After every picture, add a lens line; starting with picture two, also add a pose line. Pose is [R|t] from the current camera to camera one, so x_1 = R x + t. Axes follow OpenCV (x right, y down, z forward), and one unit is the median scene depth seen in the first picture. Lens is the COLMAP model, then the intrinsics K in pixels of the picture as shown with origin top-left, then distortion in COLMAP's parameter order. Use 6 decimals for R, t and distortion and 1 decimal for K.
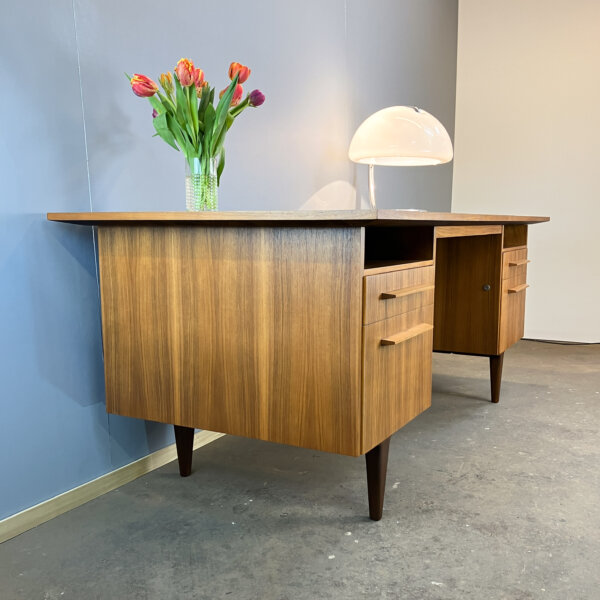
lens RADIAL K [[670.9, 0, 312.0], [0, 670.9, 331.0], [0, 0, 1]] dist [0.015601, -0.015051]
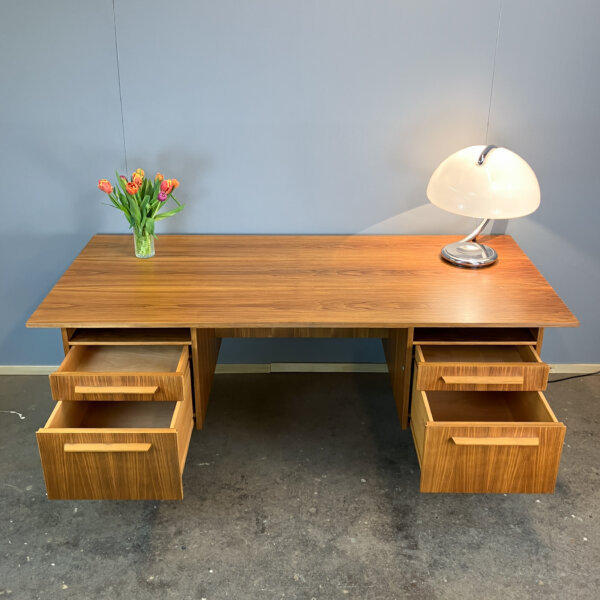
lens RADIAL K [[686.7, 0, 291.3], [0, 686.7, 272.3], [0, 0, 1]] dist [0.011056, 0.002716]
pose [[0.464445, 0.362726, -0.807911, 1.462574], [-0.135452, 0.930635, 0.339957, -0.800899], [0.875182, -0.048458, 0.481361, 0.527741]]
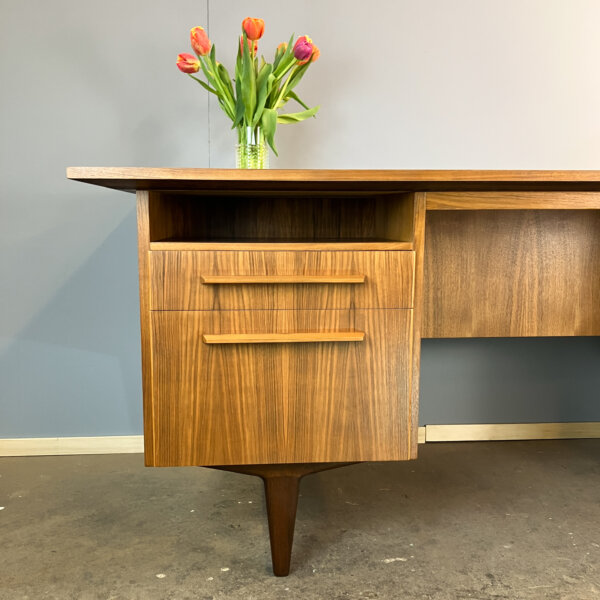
lens RADIAL K [[695.0, 0, 299.3], [0, 695.0, 316.2], [0, 0, 1]] dist [0.009660, 0.010133]
pose [[0.541696, 0.124329, -0.831329, 0.741438], [-0.131040, 0.989400, 0.062583, -0.066146], [0.830297, 0.075036, 0.552246, 0.561314]]
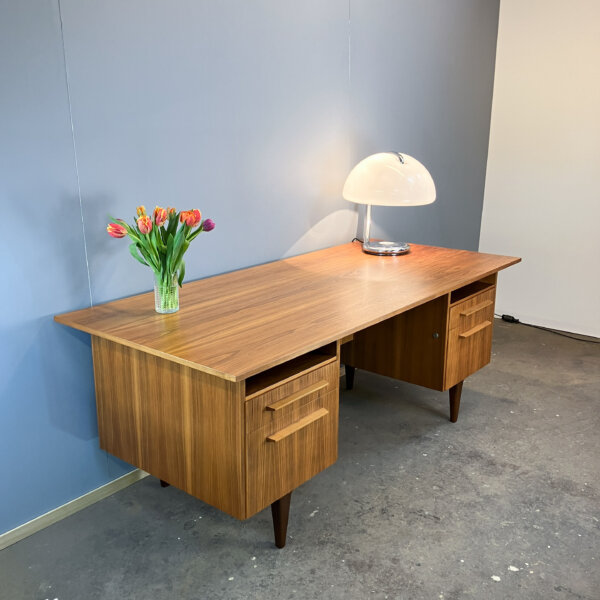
lens RADIAL K [[696.7, 0, 300.0], [0, 696.7, 300.0], [0, 0, 1]] dist [0.007666, -0.020003]
pose [[0.981720, 0.057280, -0.181505, 0.366399], [-0.035819, 0.992202, 0.119384, -0.391094], [0.186928, -0.110701, 0.976116, -0.321723]]
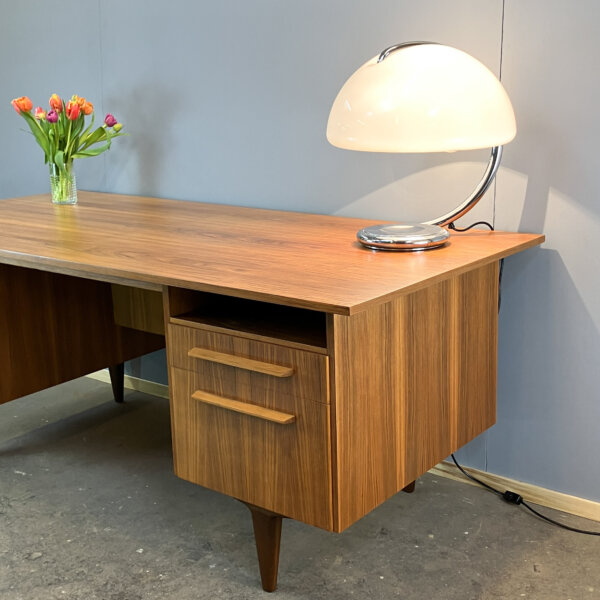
lens RADIAL K [[888.7, 0, 313.0], [0, 888.7, 298.4], [0, 0, 1]] dist [0.032274, 0.016959]
pose [[-0.169155, 0.249350, -0.953526, 1.541913], [-0.128528, 0.953625, 0.272177, -0.562585], [0.977173, 0.168595, -0.129262, 1.827714]]
